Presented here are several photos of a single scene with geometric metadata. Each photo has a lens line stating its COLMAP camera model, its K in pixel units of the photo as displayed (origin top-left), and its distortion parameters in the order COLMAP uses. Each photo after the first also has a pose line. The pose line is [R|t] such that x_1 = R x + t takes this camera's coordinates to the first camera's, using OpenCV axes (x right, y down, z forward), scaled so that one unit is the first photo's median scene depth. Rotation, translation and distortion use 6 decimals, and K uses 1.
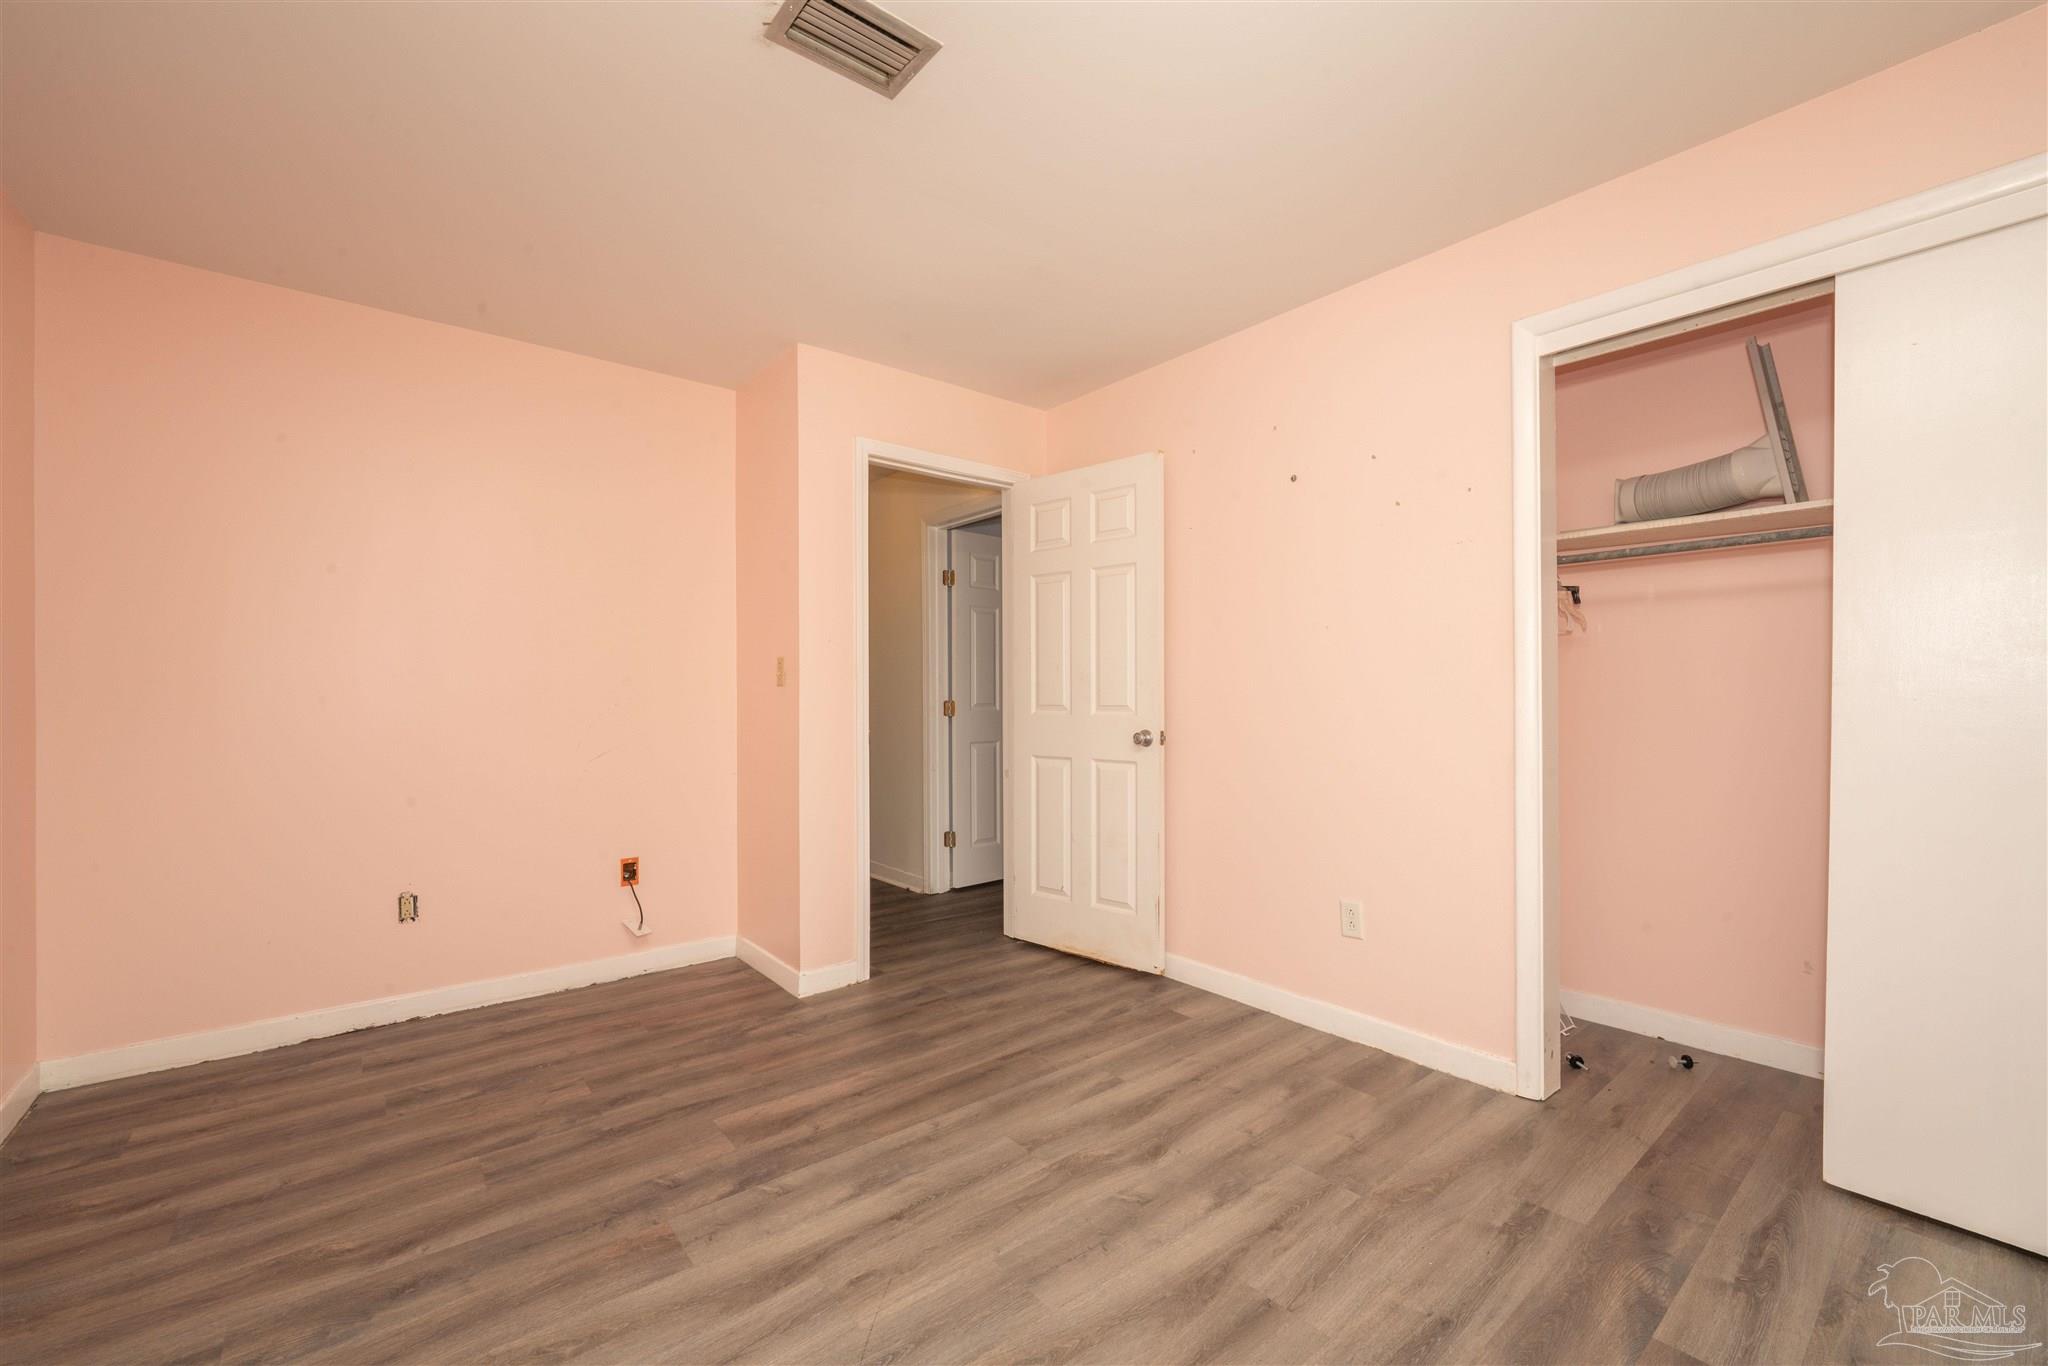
lens RADIAL K [[836.7, 0, 1022.7], [0, 836.7, 689.8], [0, 0, 1]] dist [-0.002726, -0.000431]
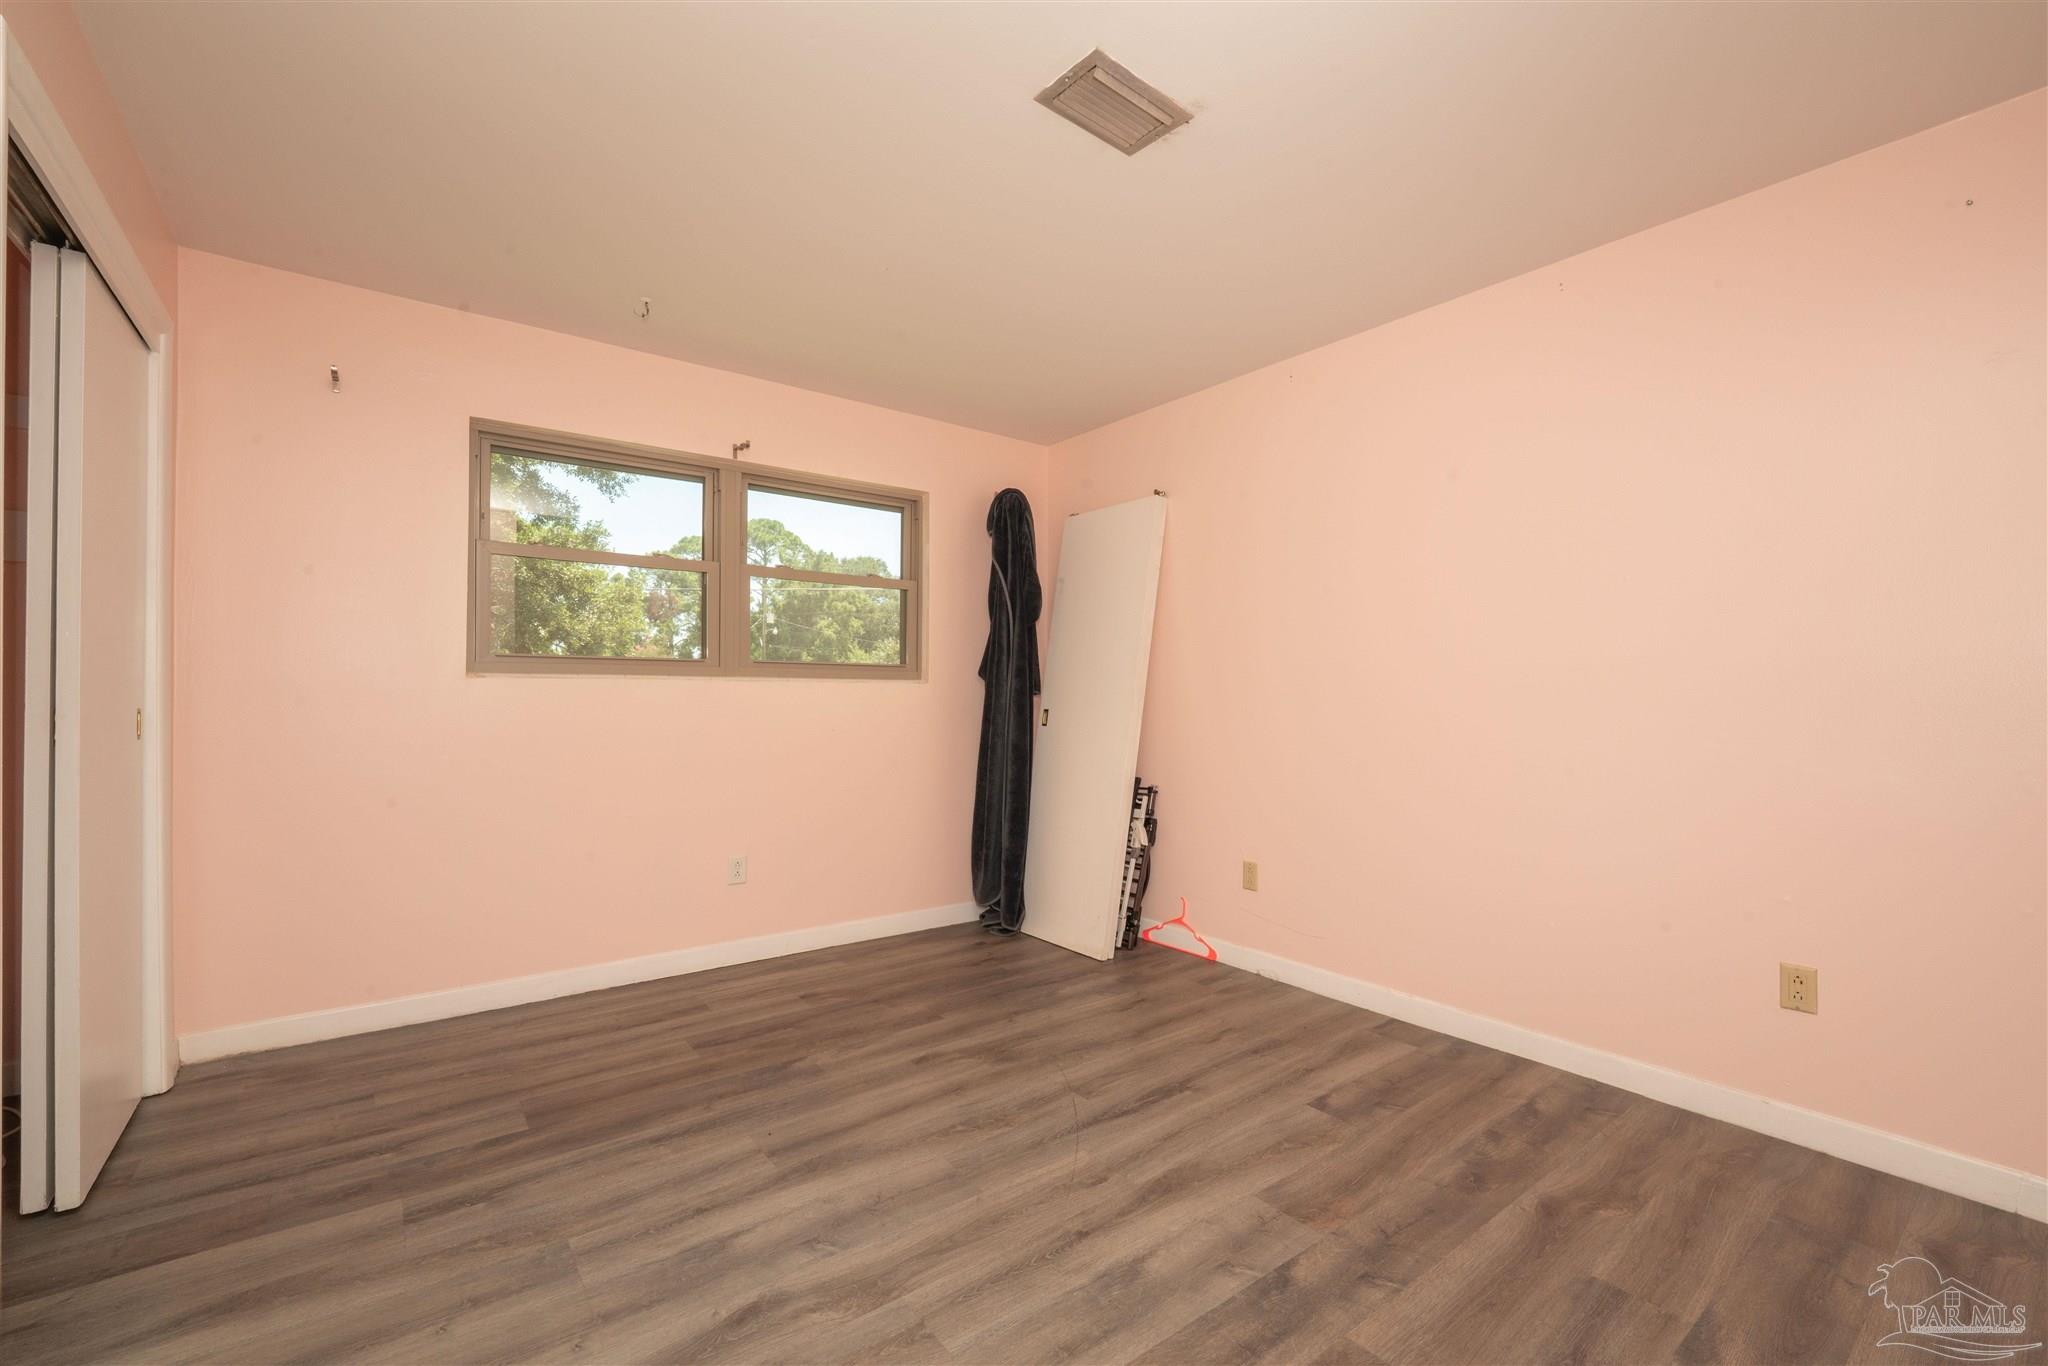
lens RADIAL K [[836.7, 0, 1025.4], [0, 836.7, 691.4], [0, 0, 1]] dist [-0.002726, -0.000431]
pose [[-0.999509, -0.001879, 0.031286, -0.114415], [-0.002162, 0.999957, -0.009011, 0.028581], [-0.031267, -0.009074, -0.999470, 1.947251]]
